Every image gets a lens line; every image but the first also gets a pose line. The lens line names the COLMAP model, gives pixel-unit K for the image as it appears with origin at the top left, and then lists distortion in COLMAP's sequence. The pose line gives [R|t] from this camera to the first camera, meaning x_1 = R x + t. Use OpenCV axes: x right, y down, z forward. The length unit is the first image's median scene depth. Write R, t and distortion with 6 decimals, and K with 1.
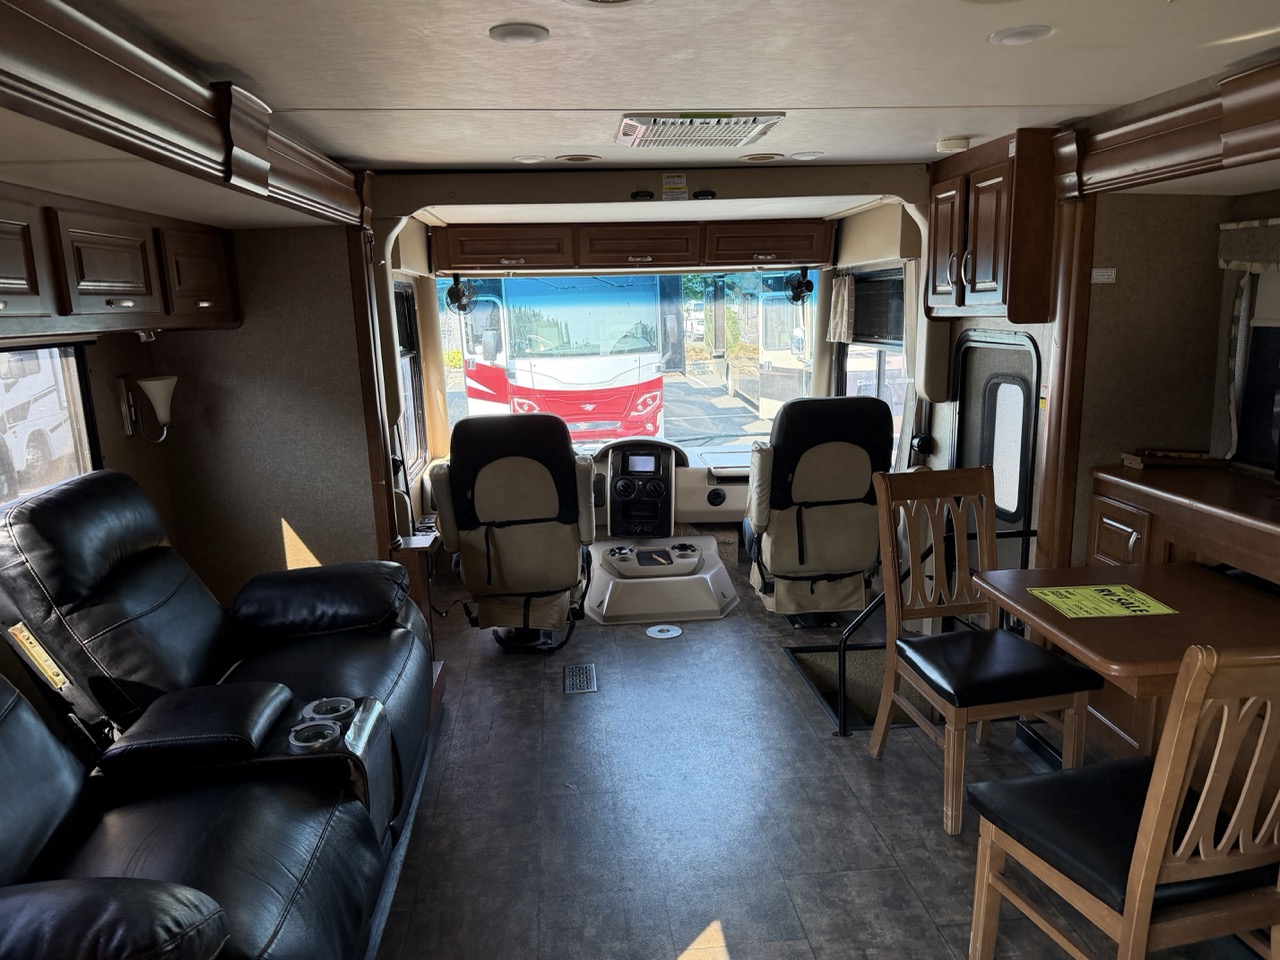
lens RADIAL K [[891.4, 0, 656.1], [0, 891.4, 497.7], [0, 0, 1]] dist [0.041066, -0.066678]
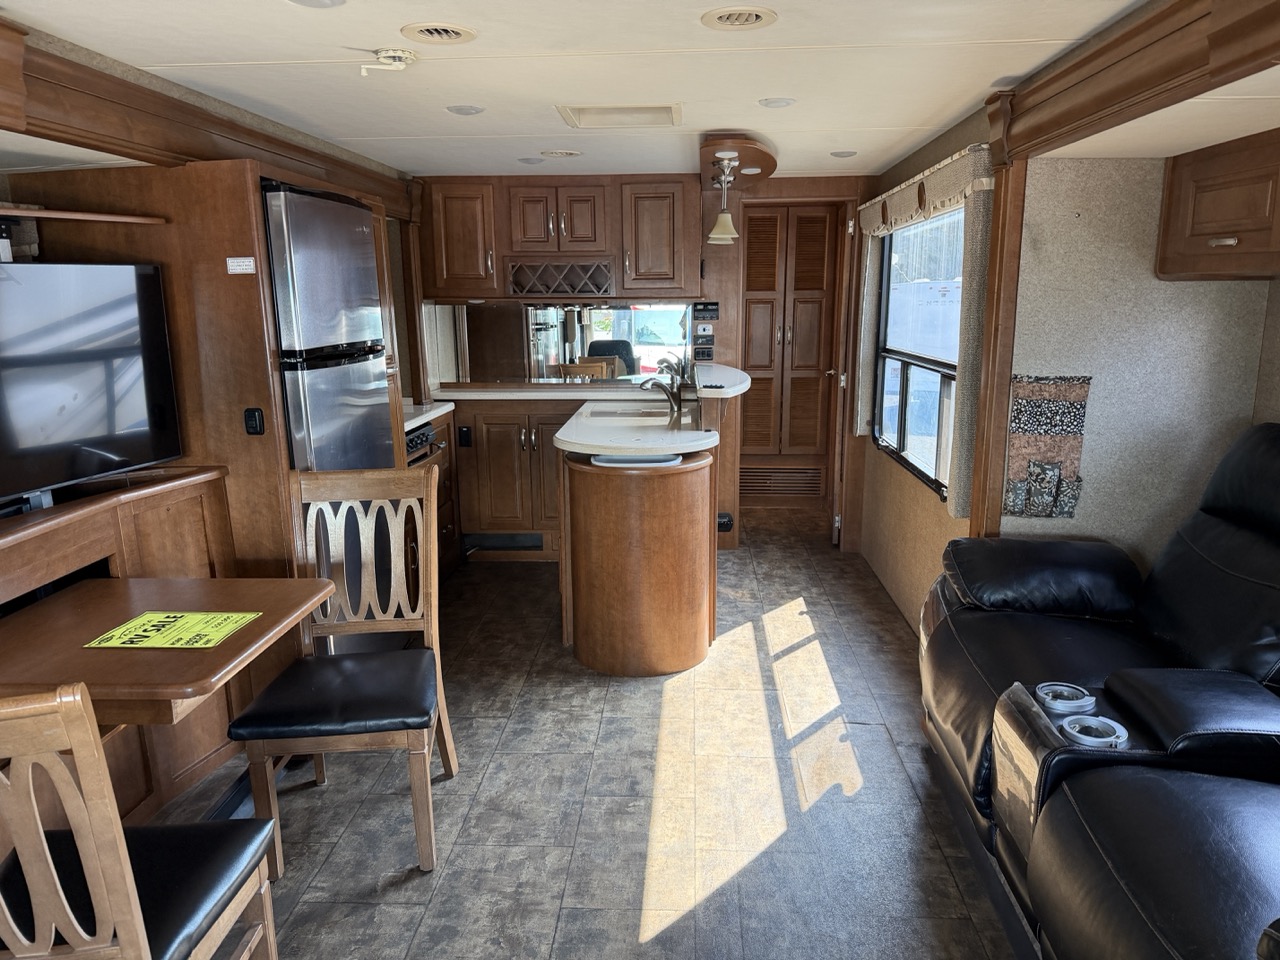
lens RADIAL K [[904.2, 0, 641.7], [0, 904.2, 481.2], [0, 0, 1]] dist [0.158835, -0.196740]
pose [[-0.985099, 0.001444, 0.171982, -0.055916], [0.071713, 0.912338, 0.403109, -0.199636], [-0.156324, 0.409436, -0.898846, 0.978177]]
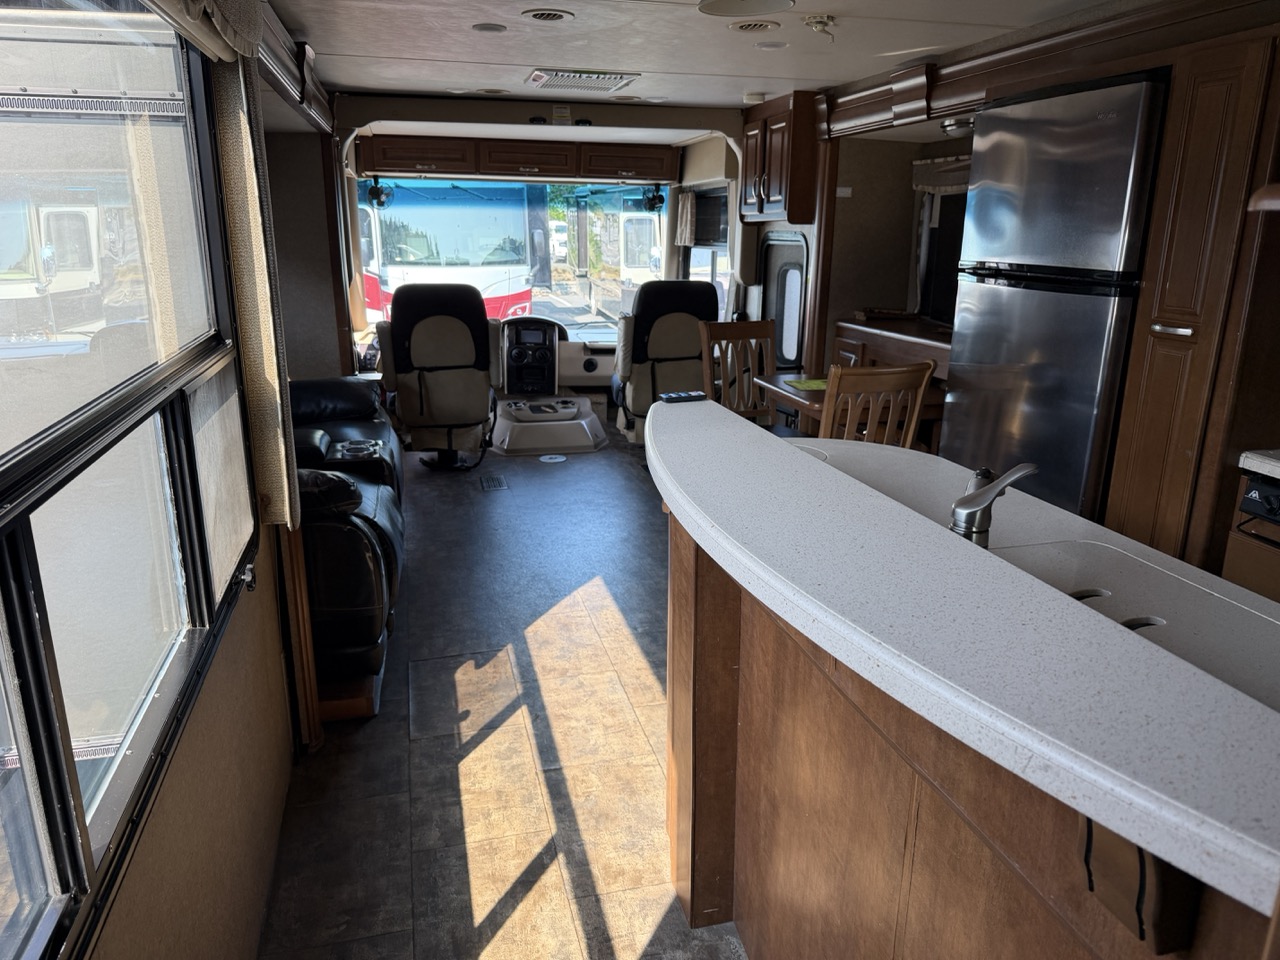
lens RADIAL K [[893.5, 0, 656.2], [0, 893.5, 486.3], [0, 0, 1]] dist [0.183723, -0.379324]
pose [[0.987881, -0.007331, 0.155037, -0.051710], [-0.002367, 0.998056, 0.062280, 0.118975], [-0.155192, -0.061892, 0.985944, -0.391380]]
